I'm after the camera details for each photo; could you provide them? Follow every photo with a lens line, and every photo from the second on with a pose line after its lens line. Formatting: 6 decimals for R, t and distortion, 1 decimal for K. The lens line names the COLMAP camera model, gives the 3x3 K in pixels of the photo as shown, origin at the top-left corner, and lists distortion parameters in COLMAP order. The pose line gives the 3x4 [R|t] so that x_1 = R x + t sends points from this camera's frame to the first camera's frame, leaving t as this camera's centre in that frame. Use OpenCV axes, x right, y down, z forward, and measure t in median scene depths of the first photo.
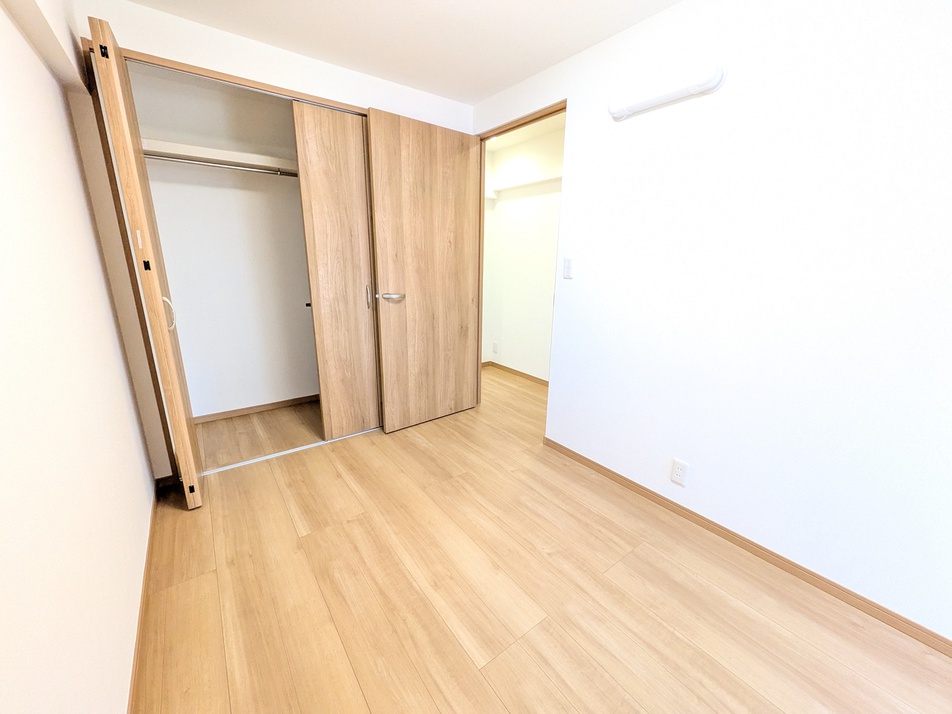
lens RADIAL K [[376.3, 0, 476.0], [0, 376.3, 357.0], [0, 0, 1]] dist [-0.004456, 0.000669]
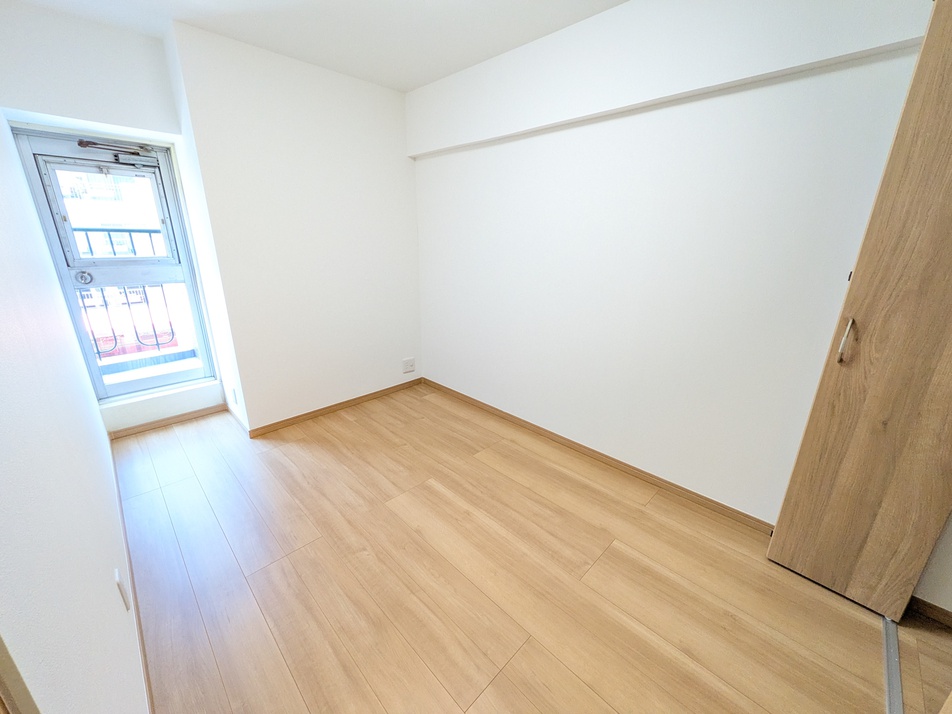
lens RADIAL K [[376.3, 0, 476.0], [0, 376.3, 357.0], [0, 0, 1]] dist [-0.004456, 0.000669]
pose [[-0.989311, 0.020299, -0.144404, 0.035716], [-0.060774, 0.842772, 0.534829, -0.481369], [0.132556, 0.537887, -0.832530, 1.664821]]
